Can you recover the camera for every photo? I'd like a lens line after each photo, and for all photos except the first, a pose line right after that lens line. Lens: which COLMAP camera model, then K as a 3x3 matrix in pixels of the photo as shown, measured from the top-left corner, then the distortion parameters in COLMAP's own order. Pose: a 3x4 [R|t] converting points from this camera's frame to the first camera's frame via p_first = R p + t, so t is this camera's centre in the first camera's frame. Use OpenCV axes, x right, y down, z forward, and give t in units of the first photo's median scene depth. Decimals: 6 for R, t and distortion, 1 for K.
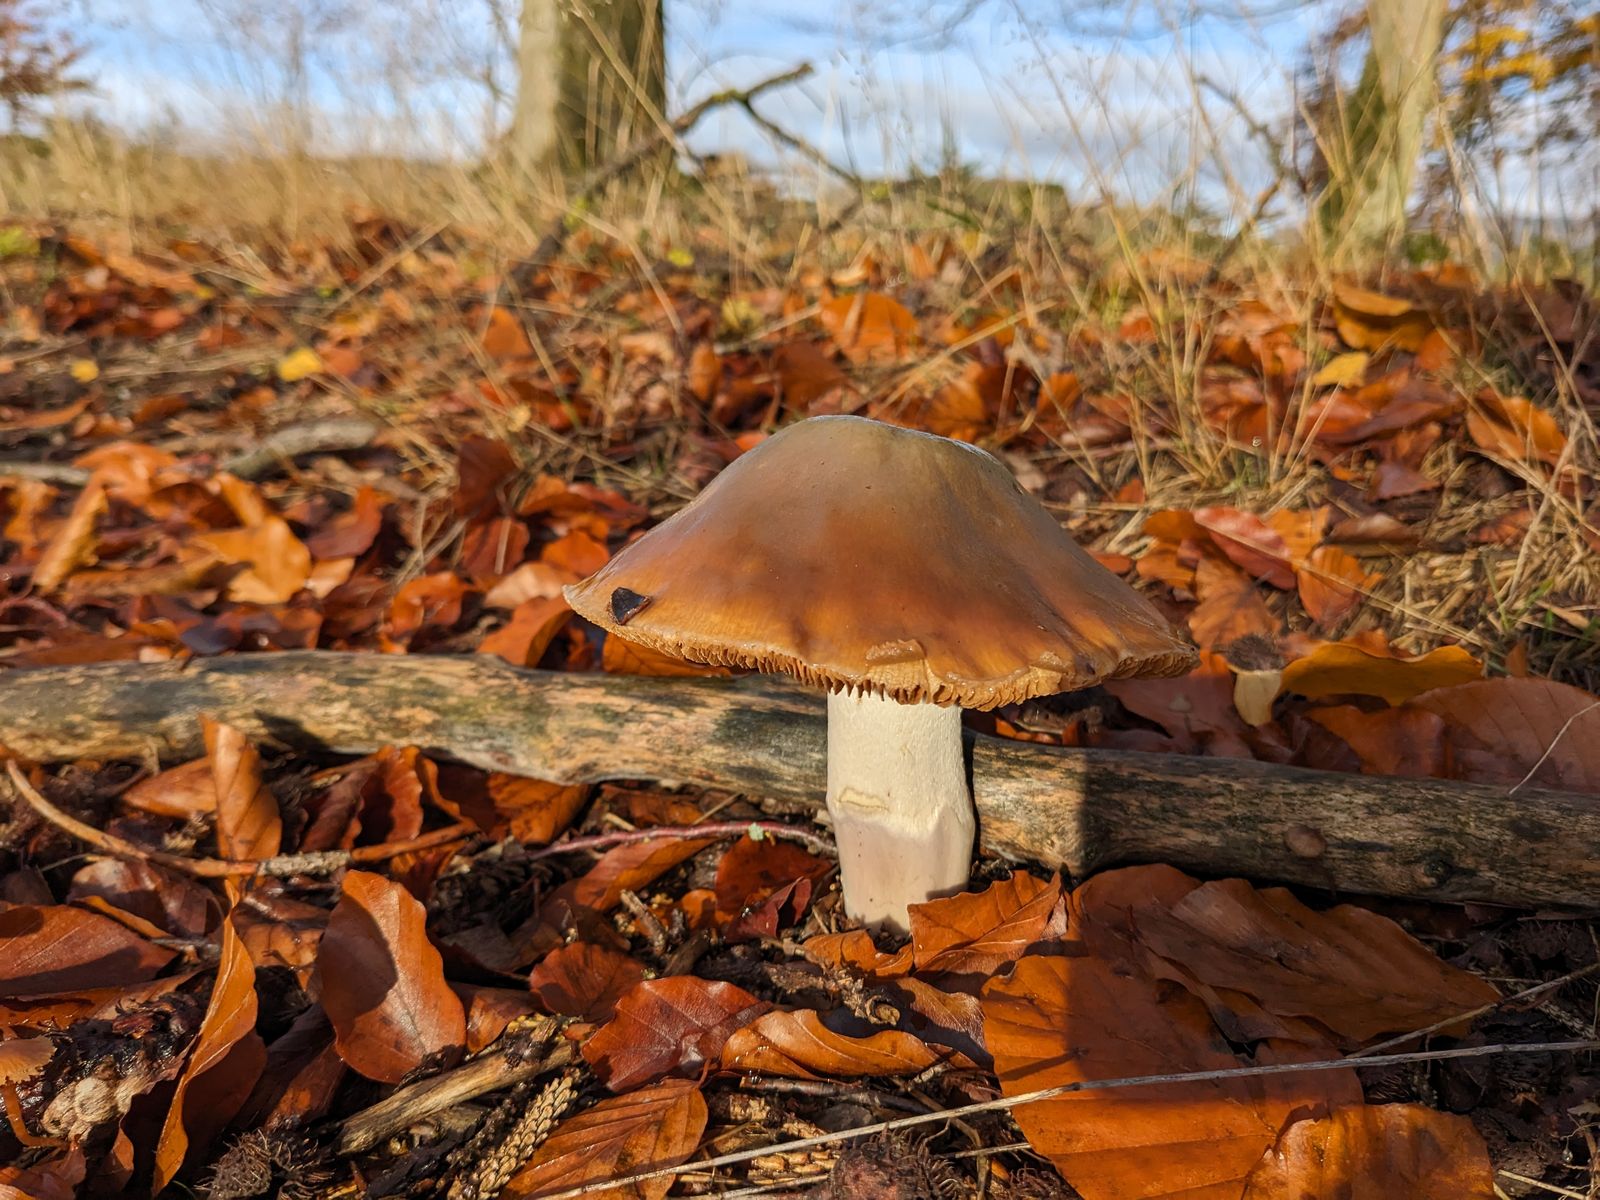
lens RADIAL K [[1252.0, 0, 800.0], [0, 1252.0, 600.0], [0, 0, 1]] dist [0.004958, 0.000866]
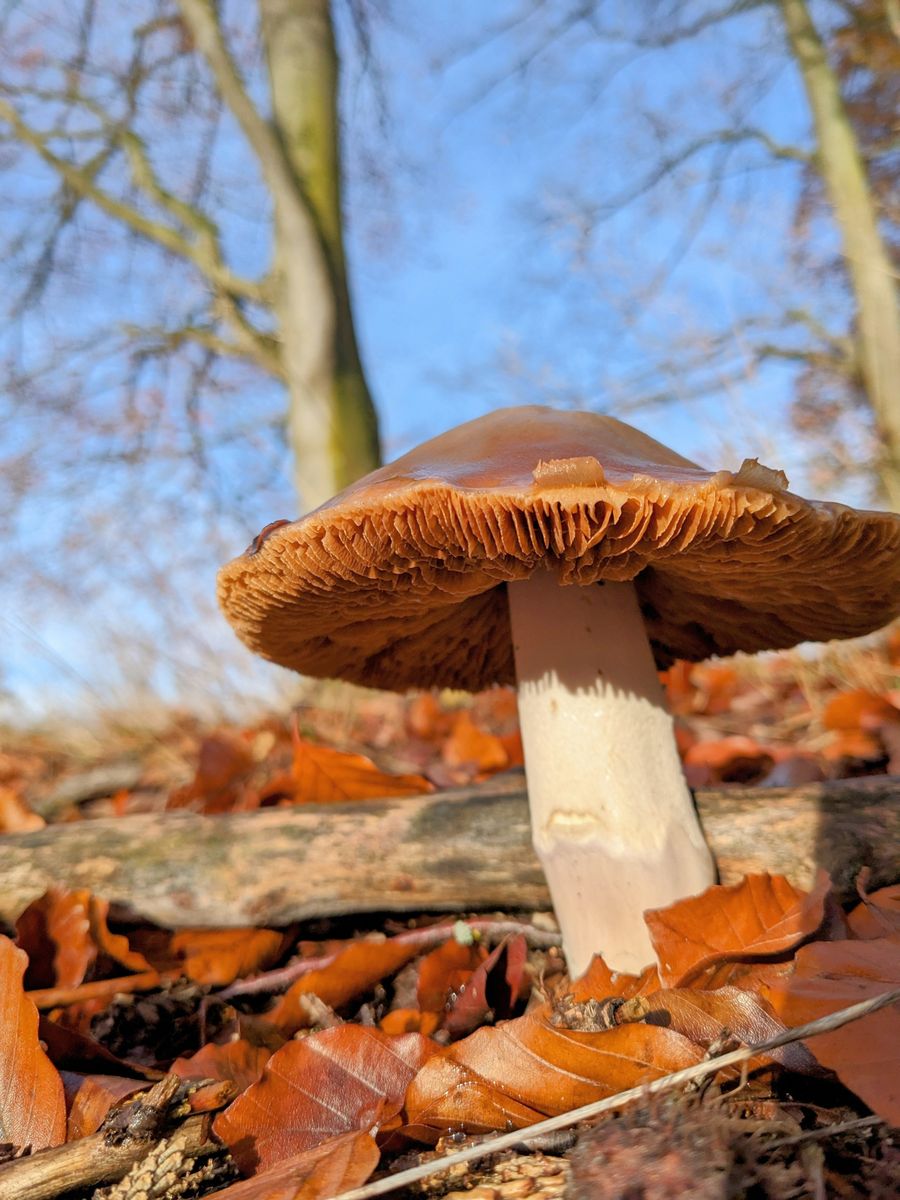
lens RADIAL K [[958.0, 0, 504.5], [0, 958.0, 599.9], [0, 0, 1]] dist [-0.057884, -0.002246]
pose [[0.994177, -0.107651, 0.004752, 0.014556], [0.099177, 0.896901, -0.430967, 0.257830], [0.042132, 0.428929, 0.902355, 0.306104]]
